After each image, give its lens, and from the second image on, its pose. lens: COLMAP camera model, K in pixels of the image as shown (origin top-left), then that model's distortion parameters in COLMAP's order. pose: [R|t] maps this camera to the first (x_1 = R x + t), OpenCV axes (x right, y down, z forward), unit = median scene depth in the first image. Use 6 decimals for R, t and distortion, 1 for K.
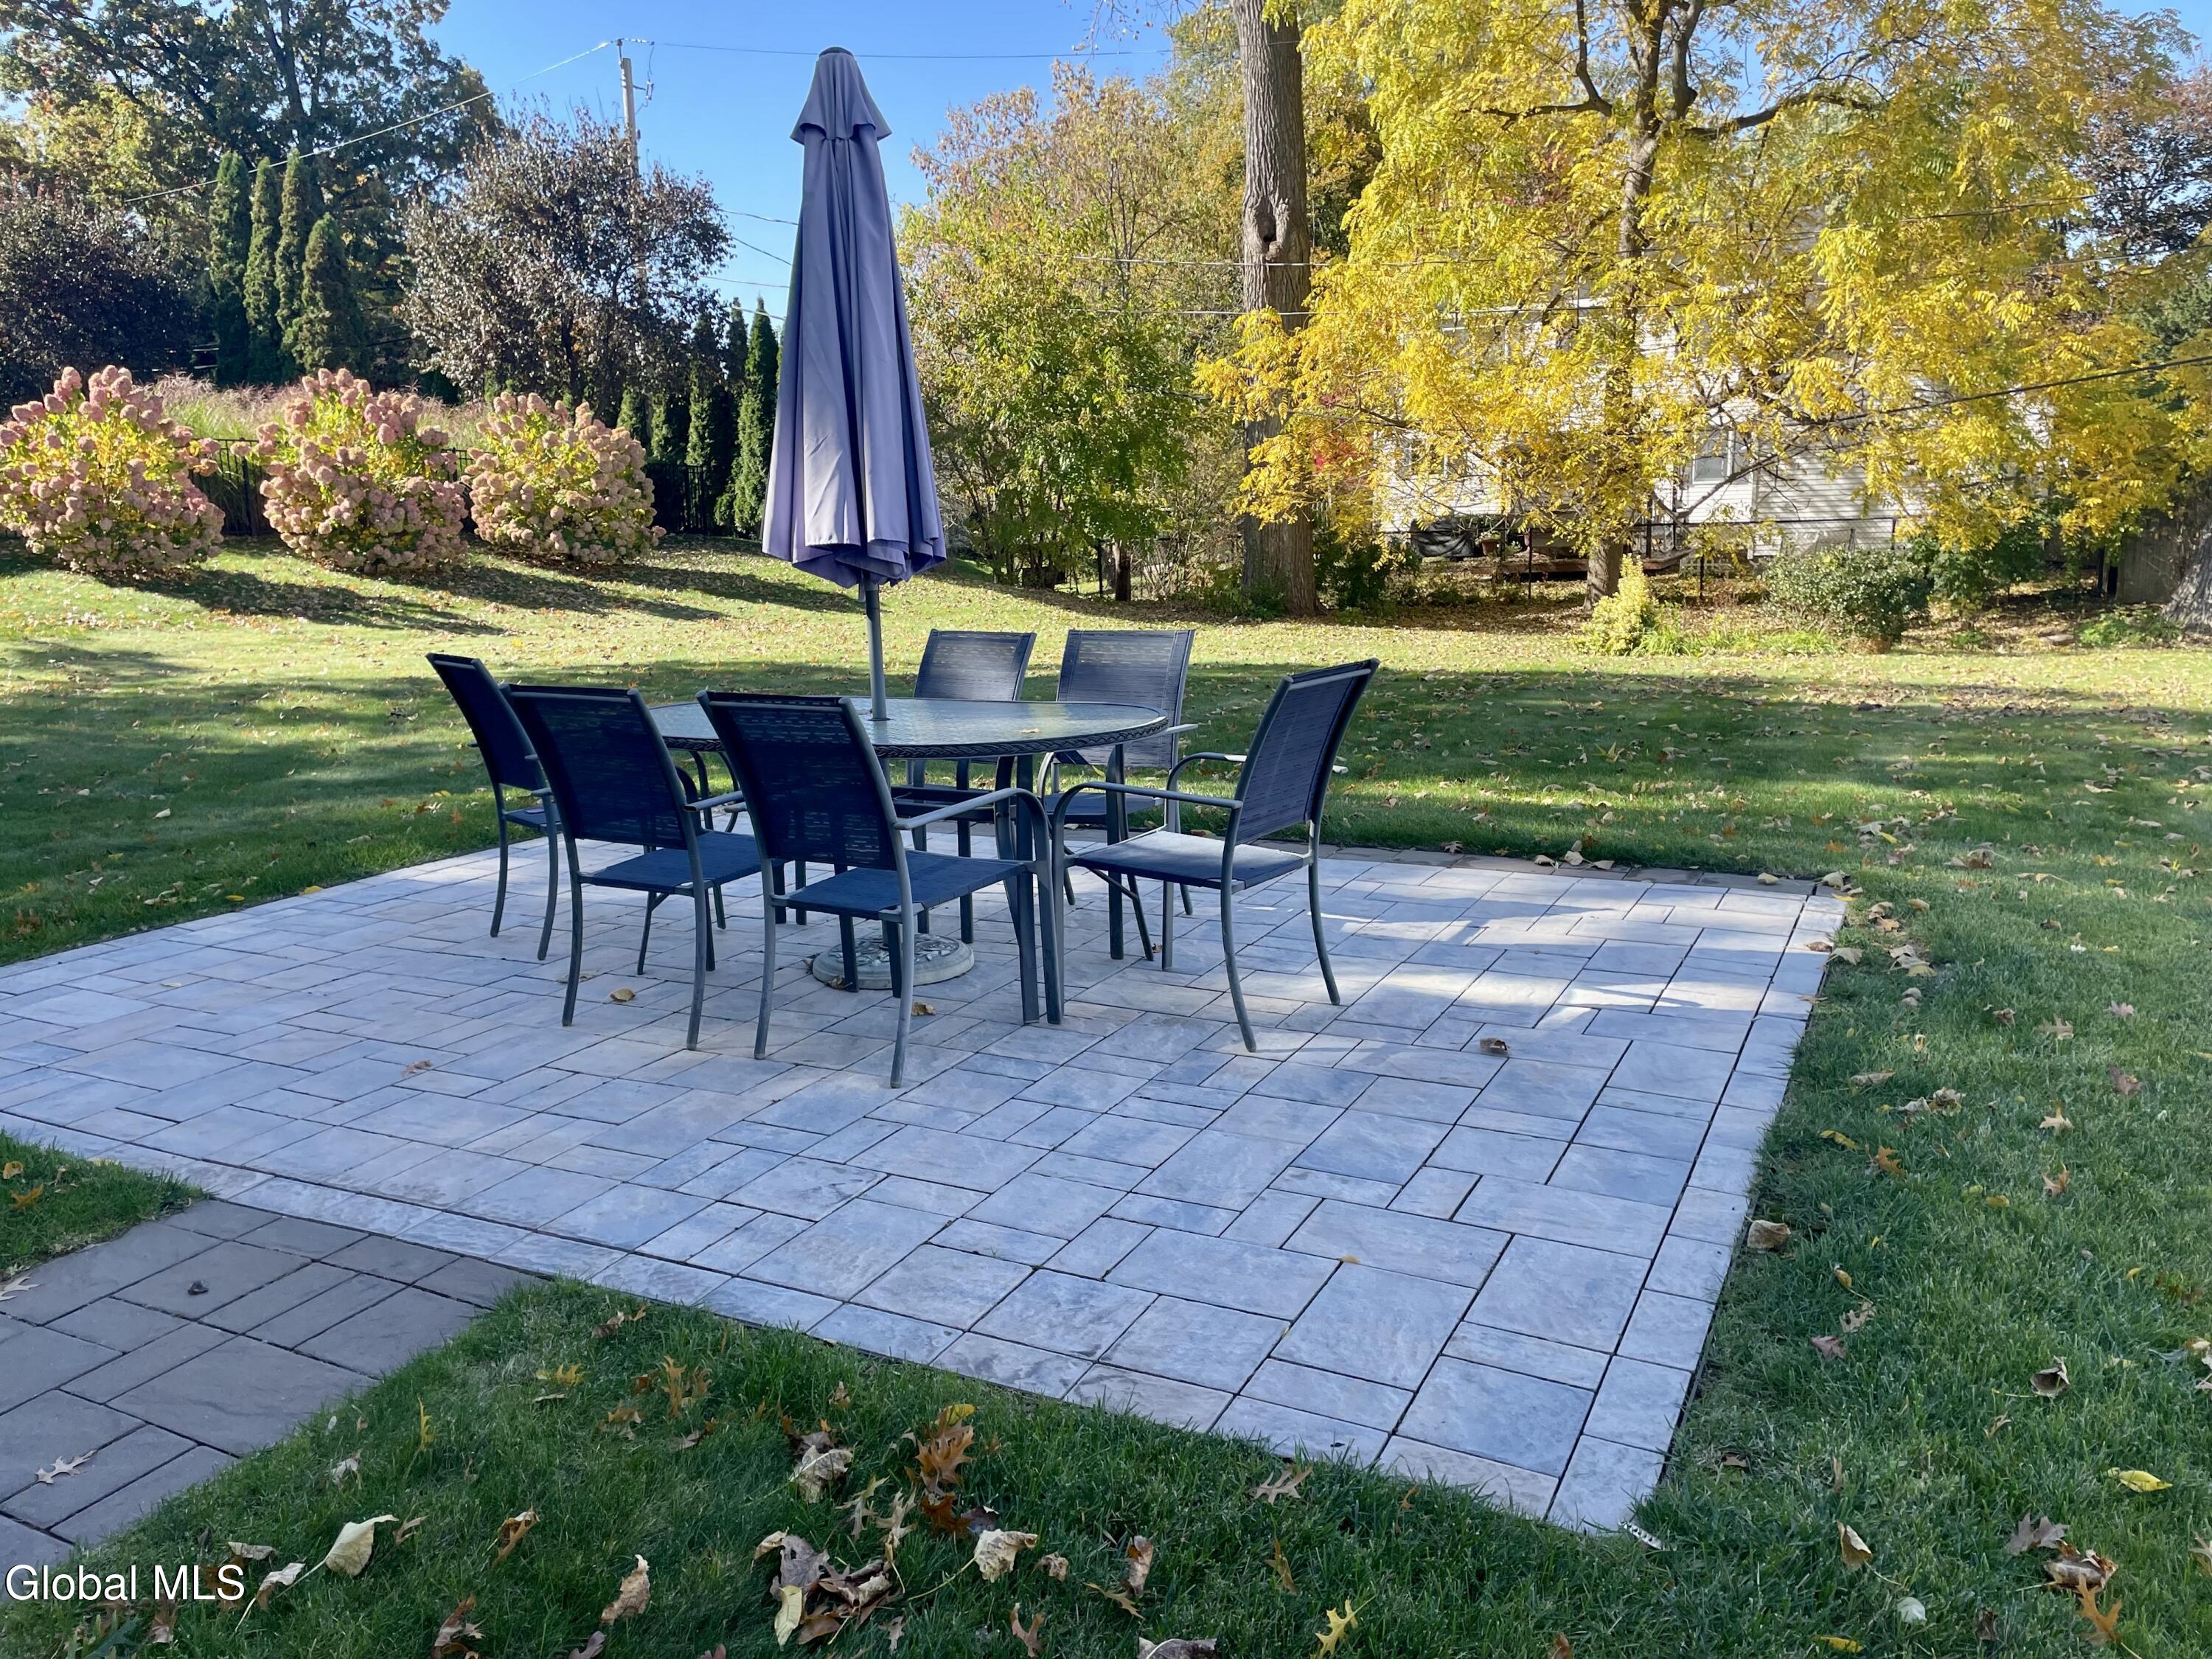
lens RADIAL K [[1674.2, 0, 1106.0], [0, 1674.2, 829.5], [0, 0, 1]] dist [0.101873, -0.134597]
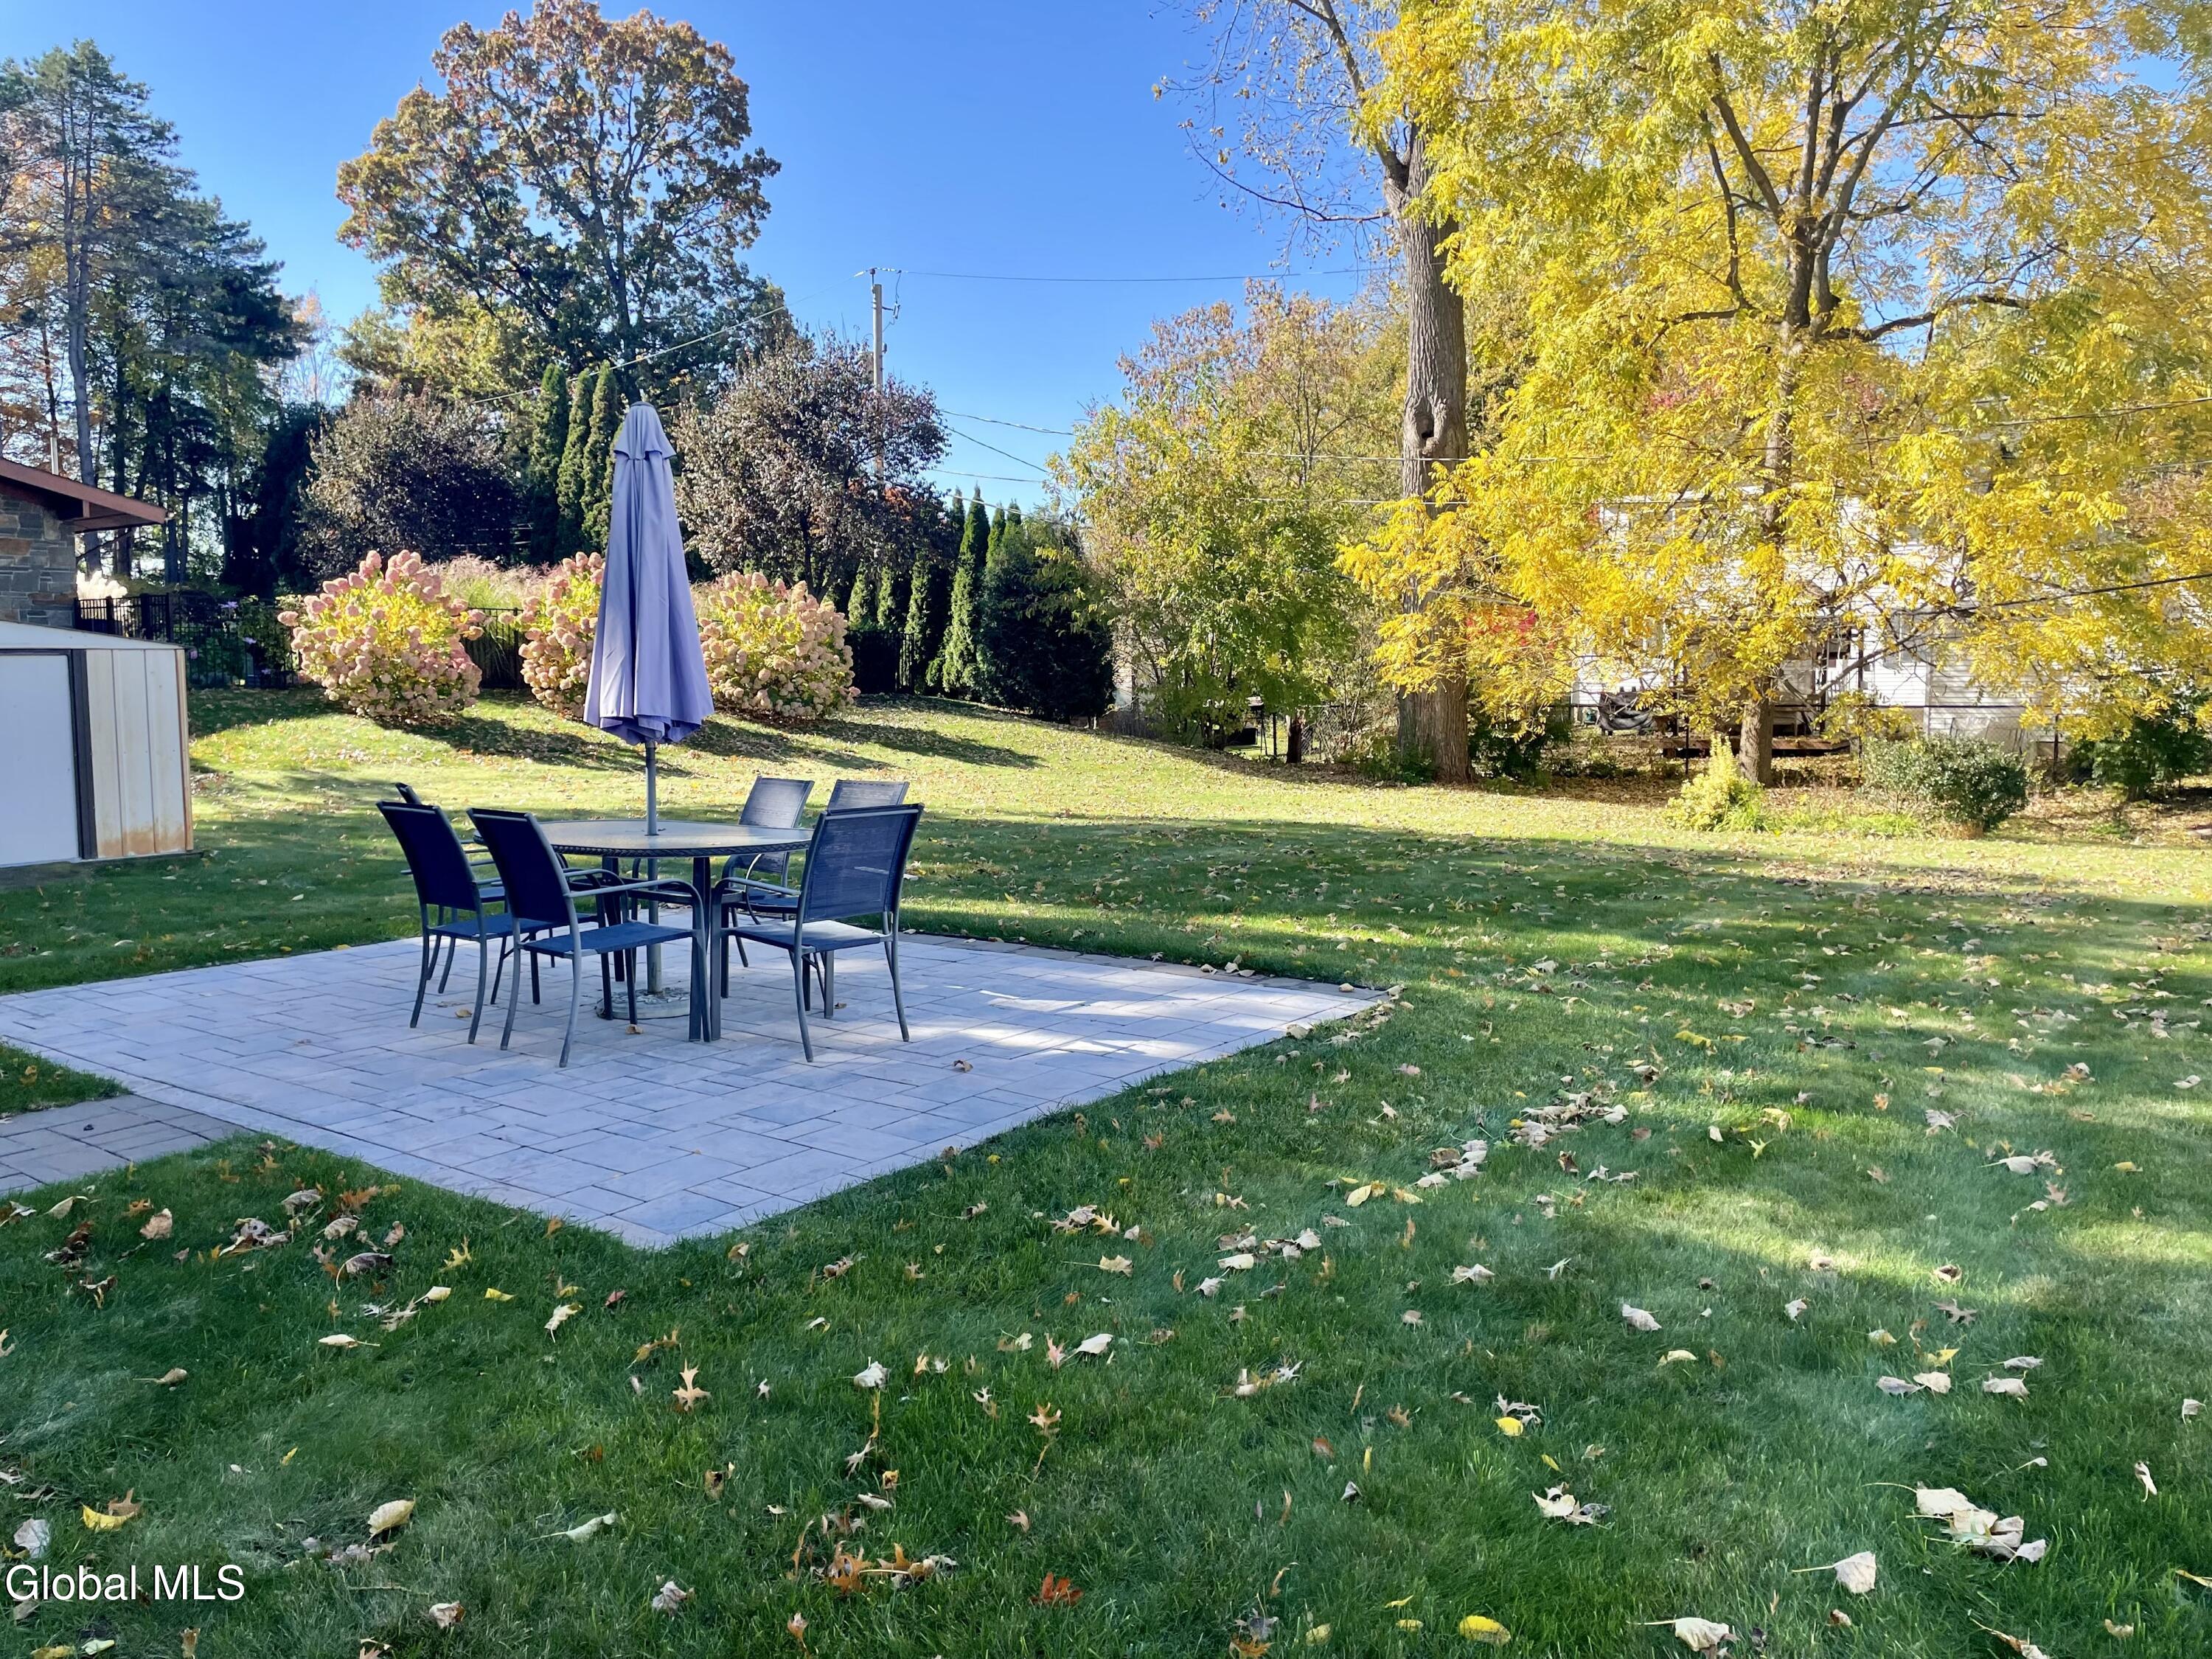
lens RADIAL K [[1703.7, 0, 1107.8], [0, 1703.7, 801.3], [0, 0, 1]] dist [0.135117, -0.189603]
pose [[0.983093, 0.033720, -0.179974, 0.108256], [-0.053396, 0.992971, -0.105630, 0.008768], [0.175147, 0.113454, 0.977984, -0.082424]]
